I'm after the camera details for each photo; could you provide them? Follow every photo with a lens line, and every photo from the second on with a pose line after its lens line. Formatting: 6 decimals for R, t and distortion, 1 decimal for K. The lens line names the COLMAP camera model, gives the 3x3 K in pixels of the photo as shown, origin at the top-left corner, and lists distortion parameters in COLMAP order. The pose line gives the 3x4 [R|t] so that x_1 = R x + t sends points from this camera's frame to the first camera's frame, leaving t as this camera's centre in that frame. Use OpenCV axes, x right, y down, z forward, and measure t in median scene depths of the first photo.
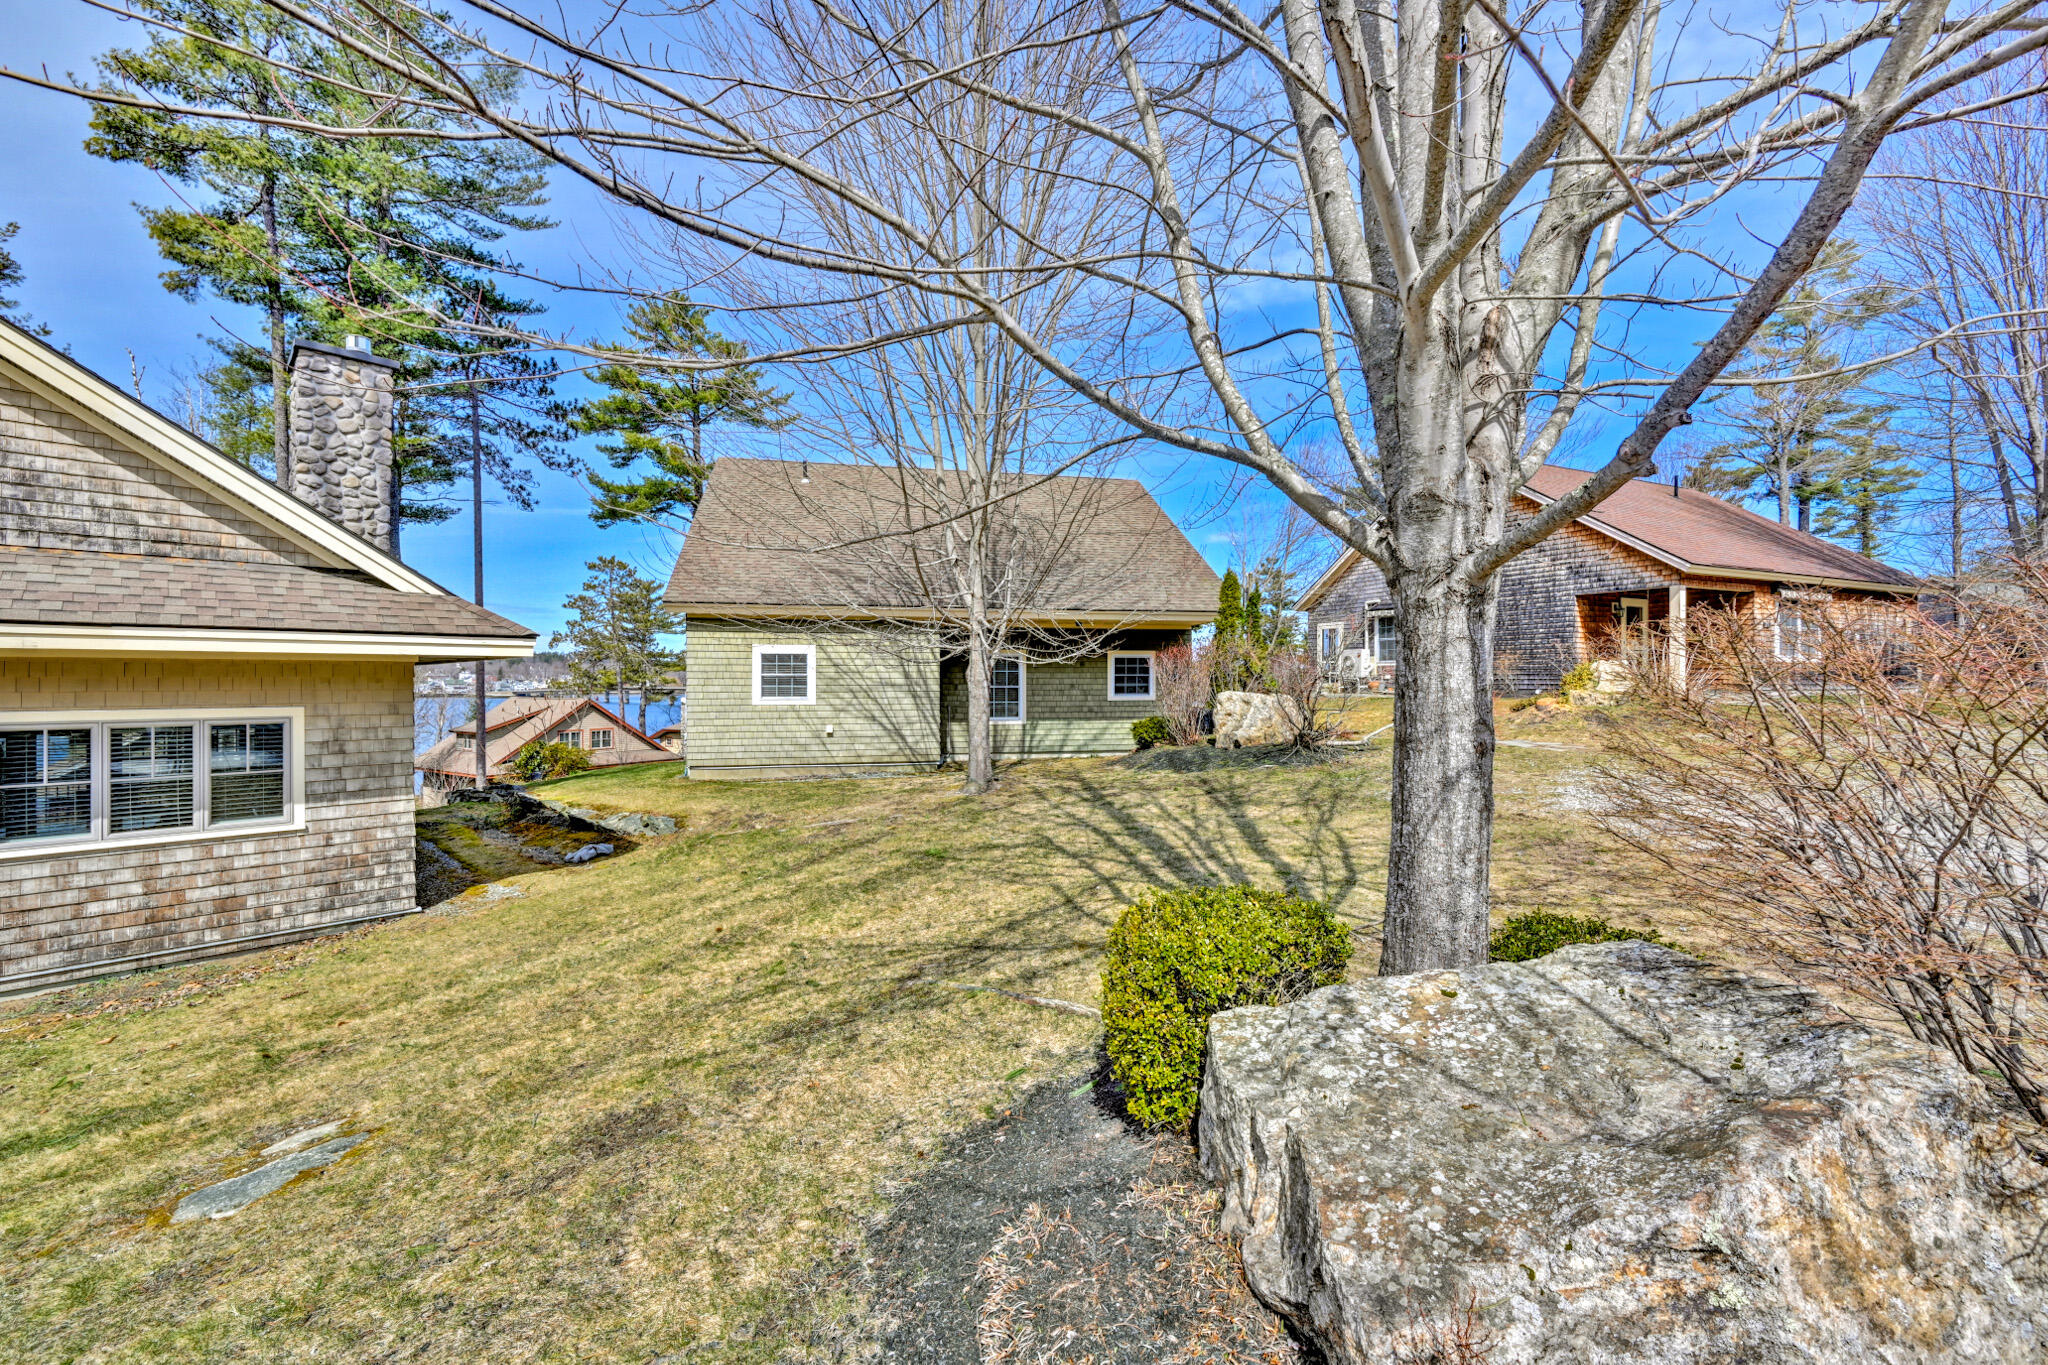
lens RADIAL K [[816.7, 0, 1018.6], [0, 816.7, 682.4], [0, 0, 1]] dist [-0.001481, 0.000661]
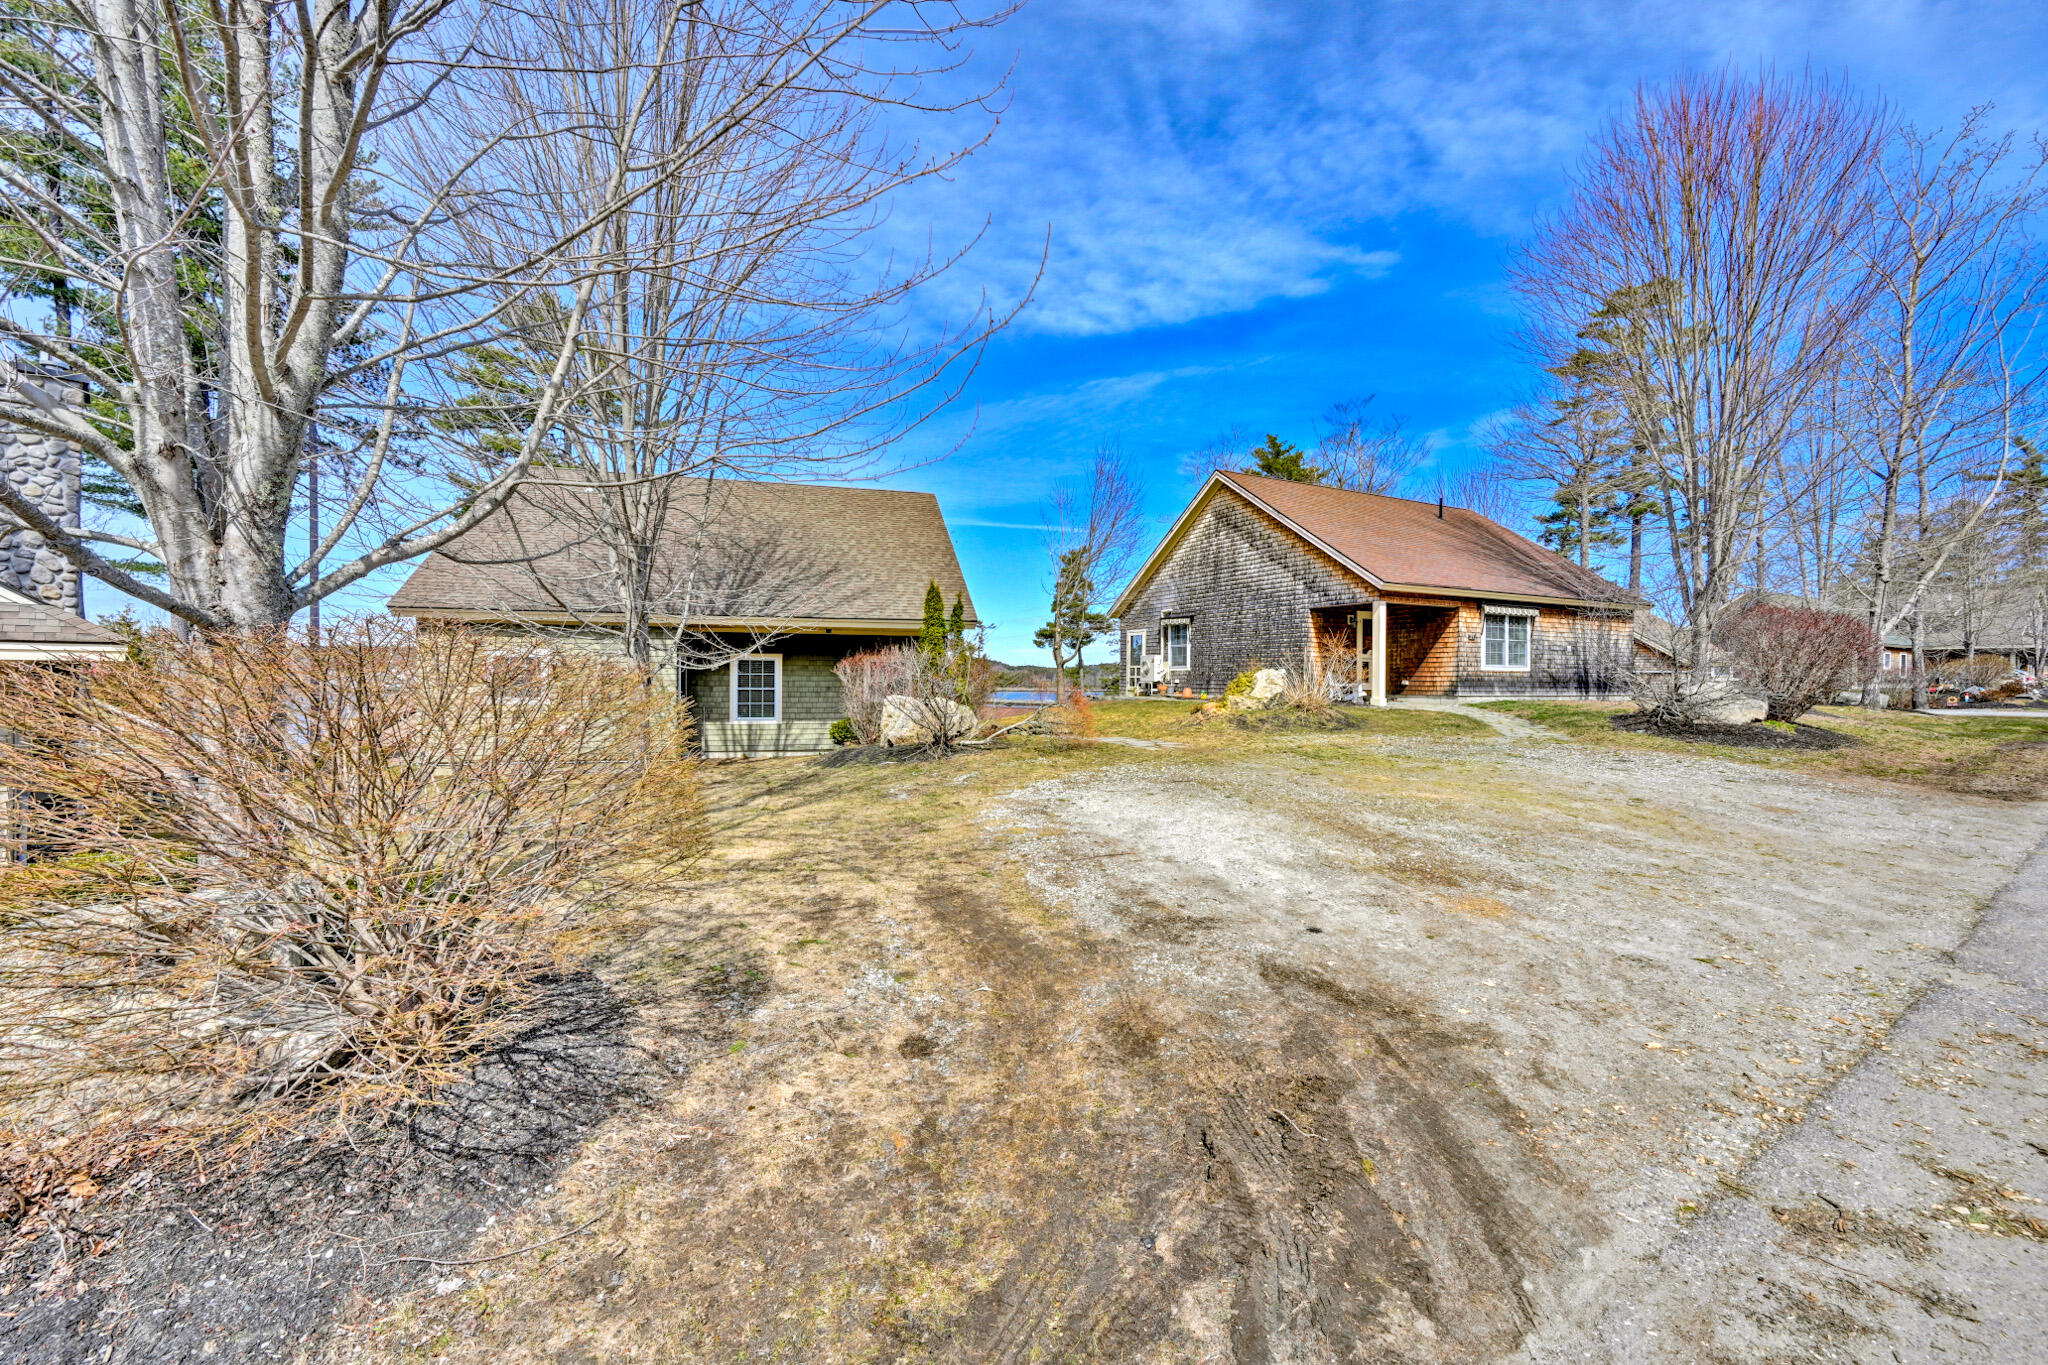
lens RADIAL K [[816.7, 0, 1029.7], [0, 816.7, 684.1], [0, 0, 1]] dist [-0.001481, 0.000661]
pose [[0.998376, 0.006385, 0.056604, 0.271346], [-0.006516, 0.999976, 0.002135, -0.005354], [-0.056589, -0.002500, 0.998394, -0.080573]]
